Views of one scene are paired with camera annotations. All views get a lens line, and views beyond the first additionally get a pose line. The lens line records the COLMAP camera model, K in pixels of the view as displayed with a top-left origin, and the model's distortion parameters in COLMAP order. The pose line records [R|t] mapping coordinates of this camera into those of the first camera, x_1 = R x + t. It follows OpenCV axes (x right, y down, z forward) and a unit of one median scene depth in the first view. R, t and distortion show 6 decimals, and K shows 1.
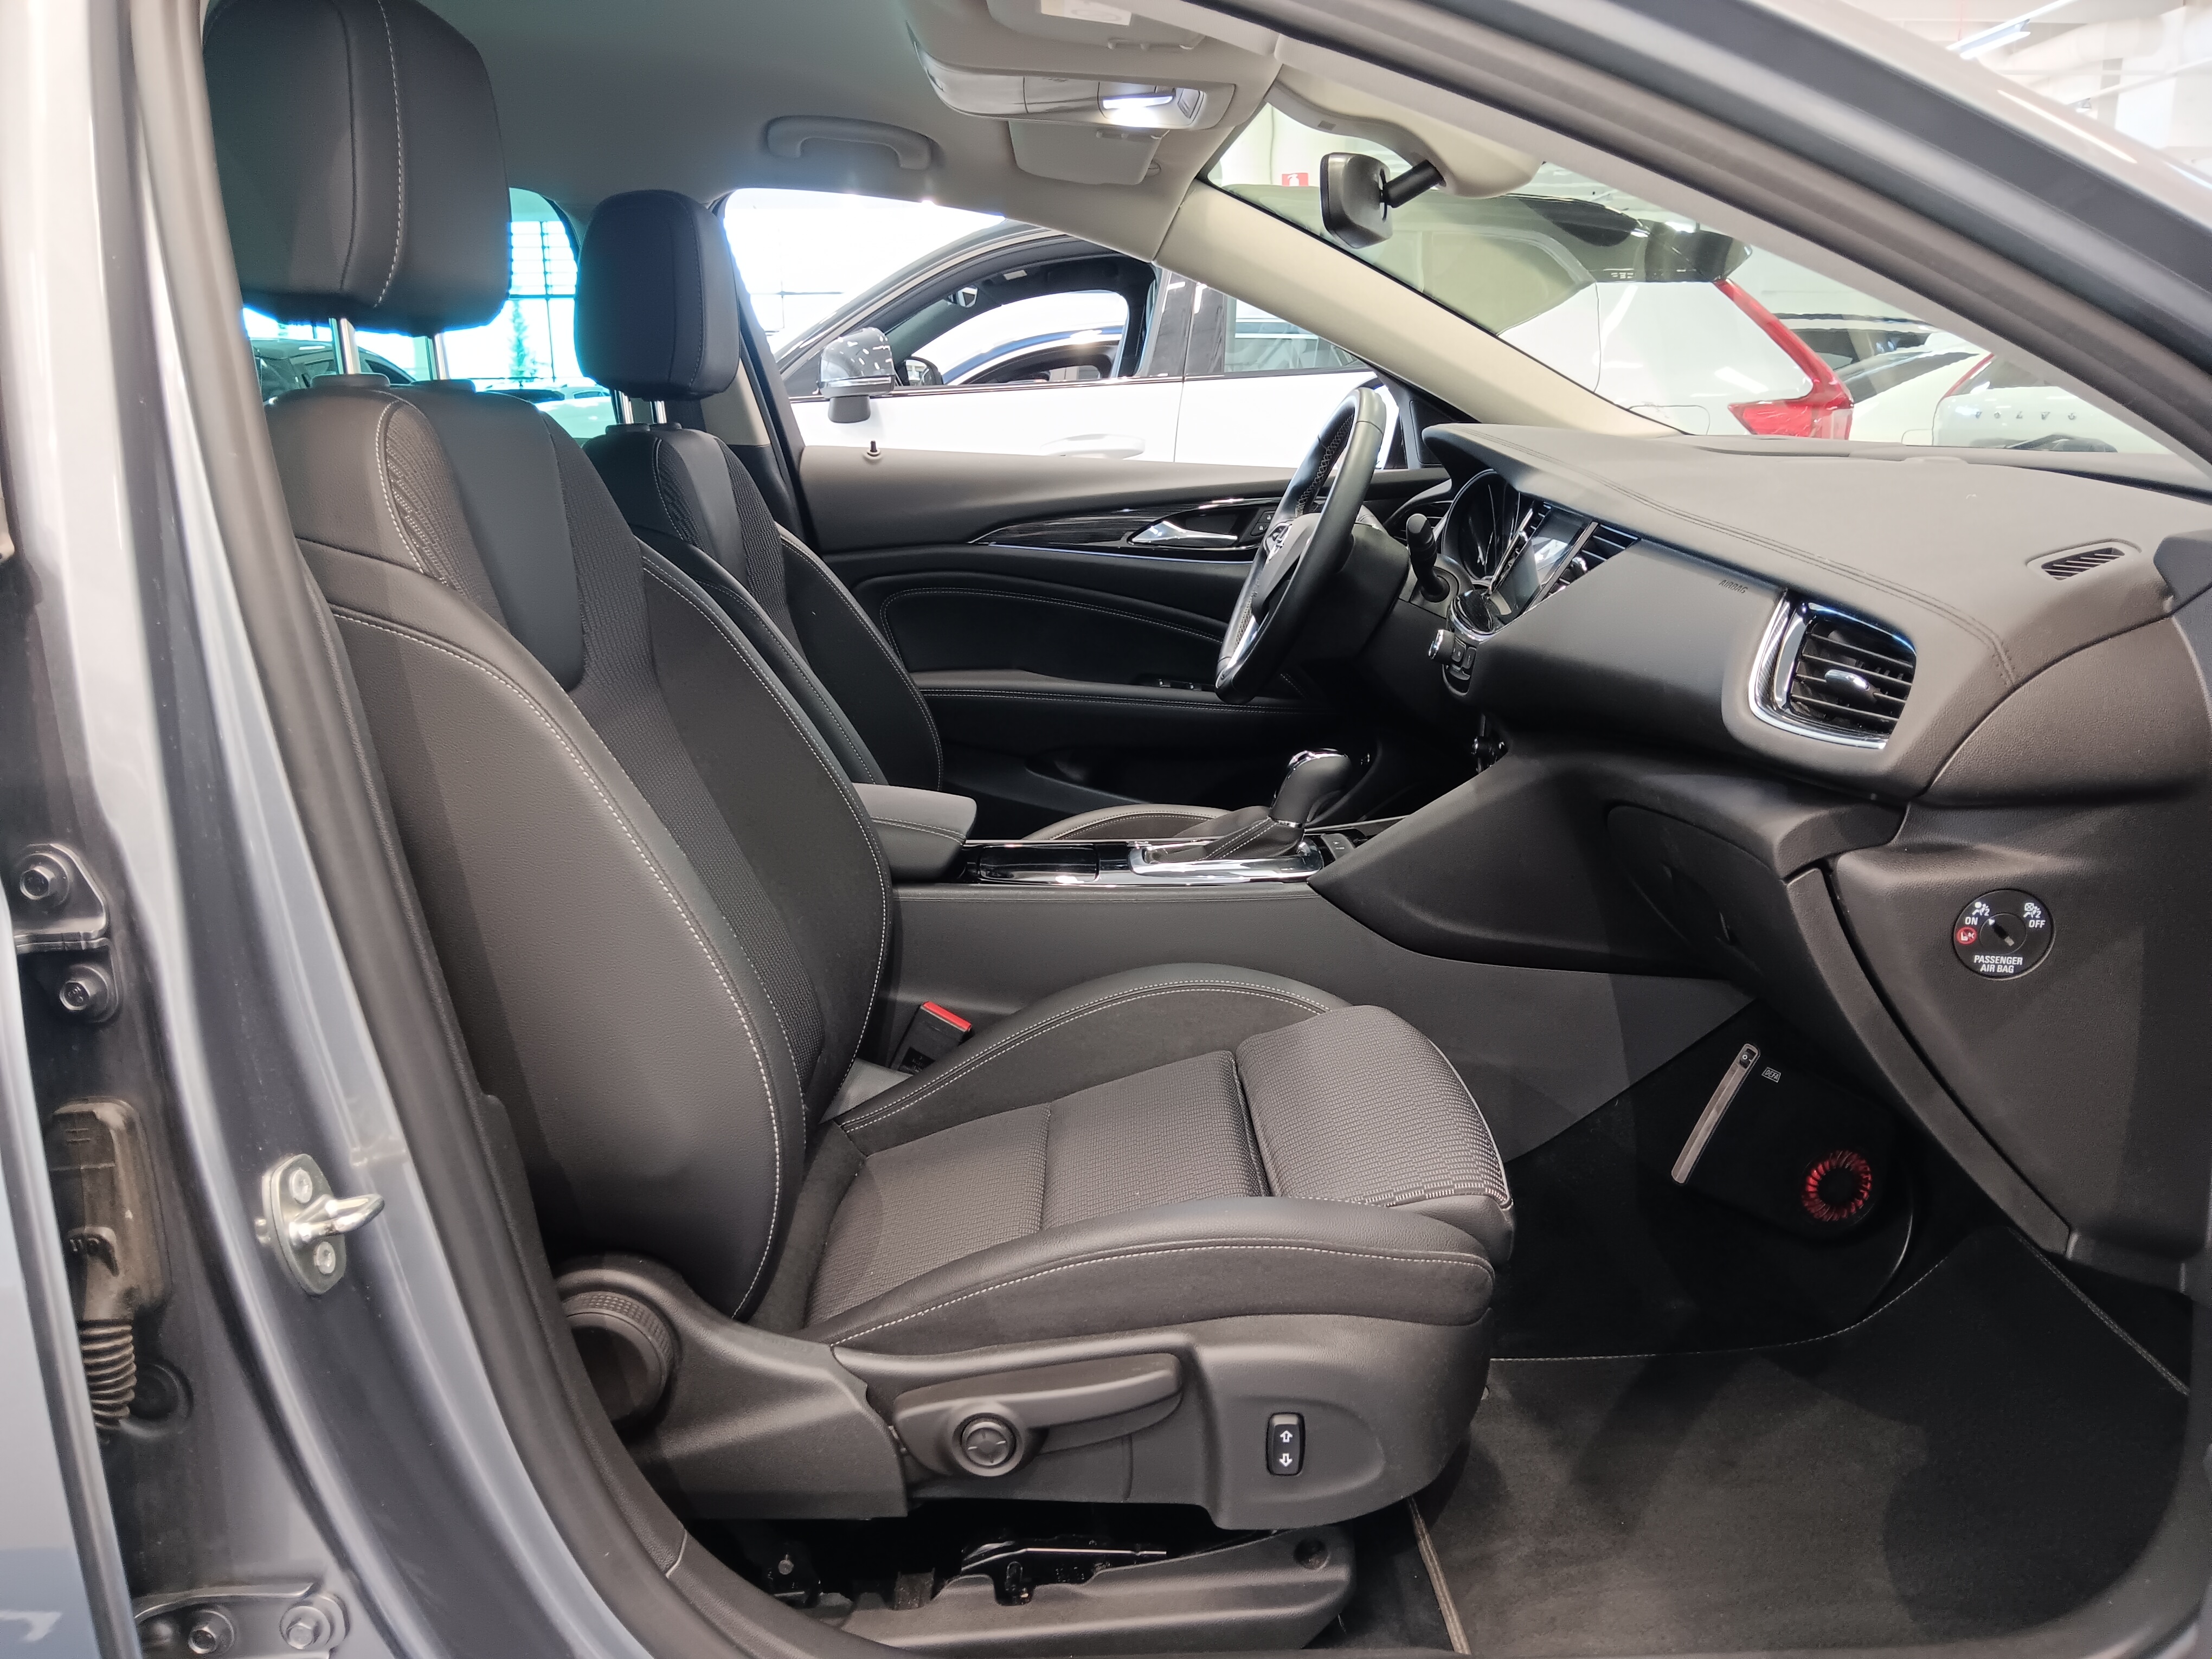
lens RADIAL K [[1736.3, 0, 1139.7], [0, 1736.3, 845.9], [0, 0, 1]] dist [0.095653, -0.185593]
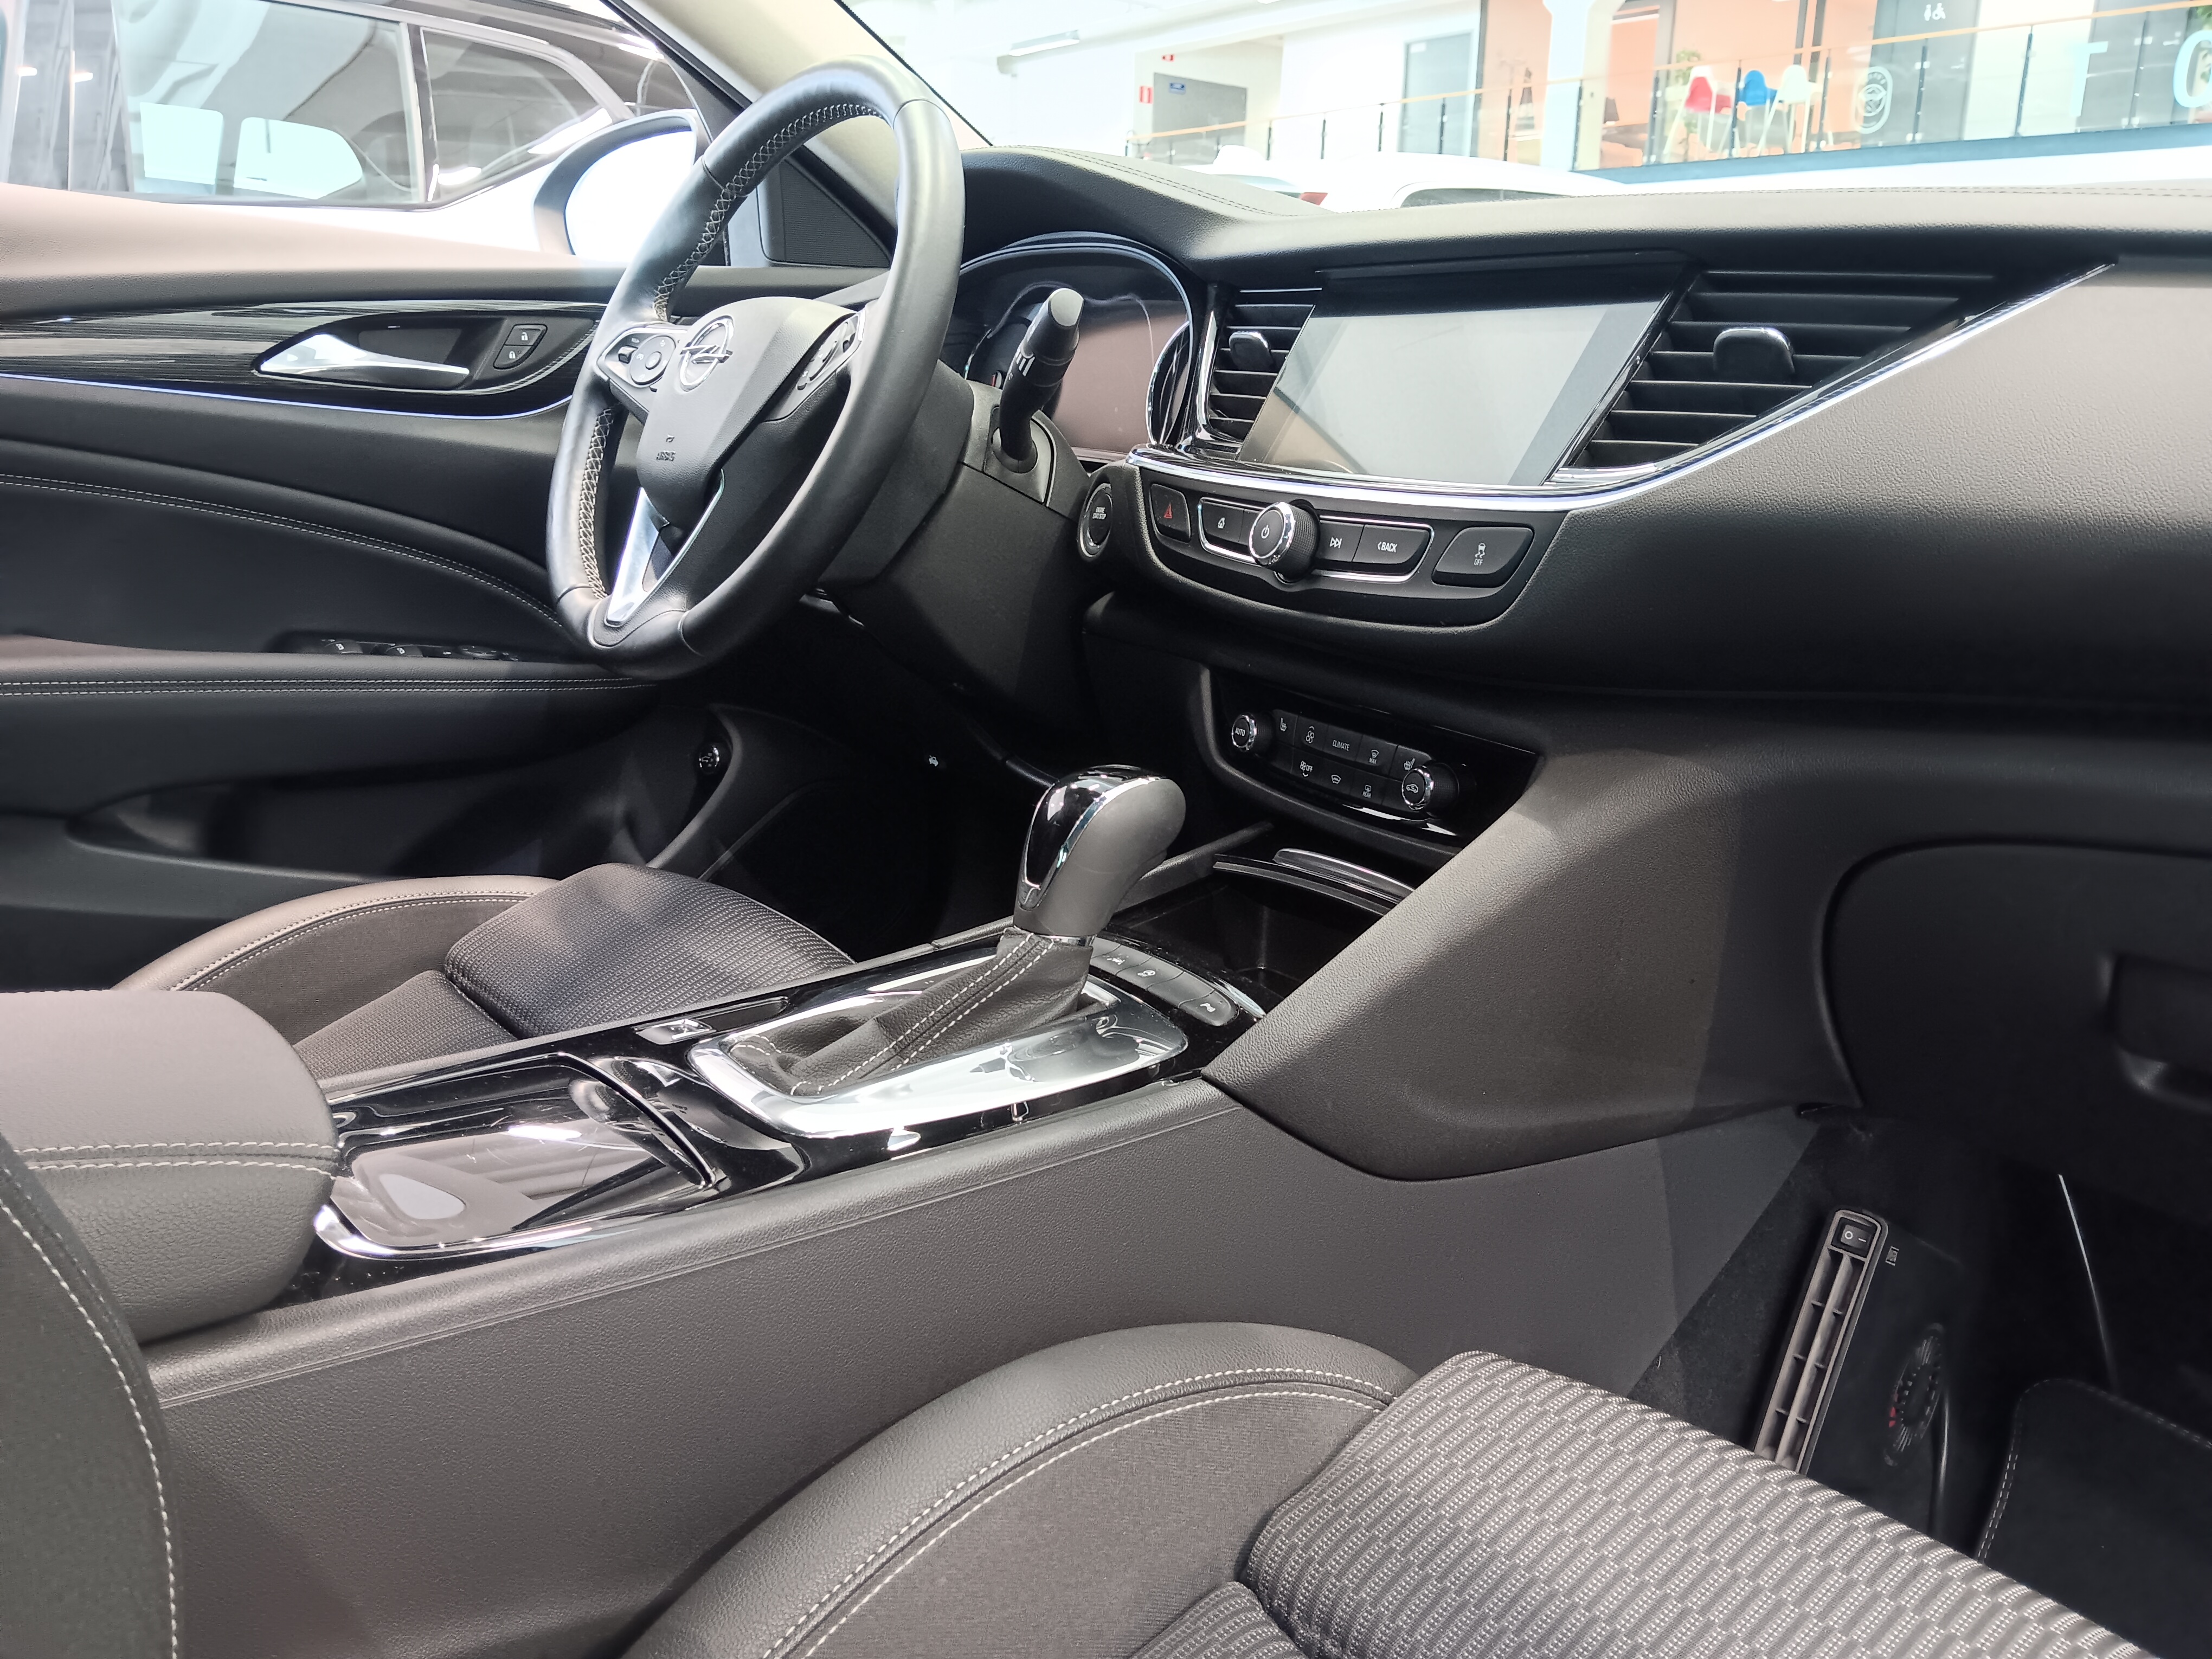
lens RADIAL K [[1736.3, 0, 1139.7], [0, 1736.3, 845.9], [0, 0, 1]] dist [0.095653, -0.185593]
pose [[0.813248, -0.123272, 0.568711, -0.149707], [0.103329, 0.992365, 0.067342, -0.066223], [-0.572670, 0.003998, 0.819776, 0.629613]]
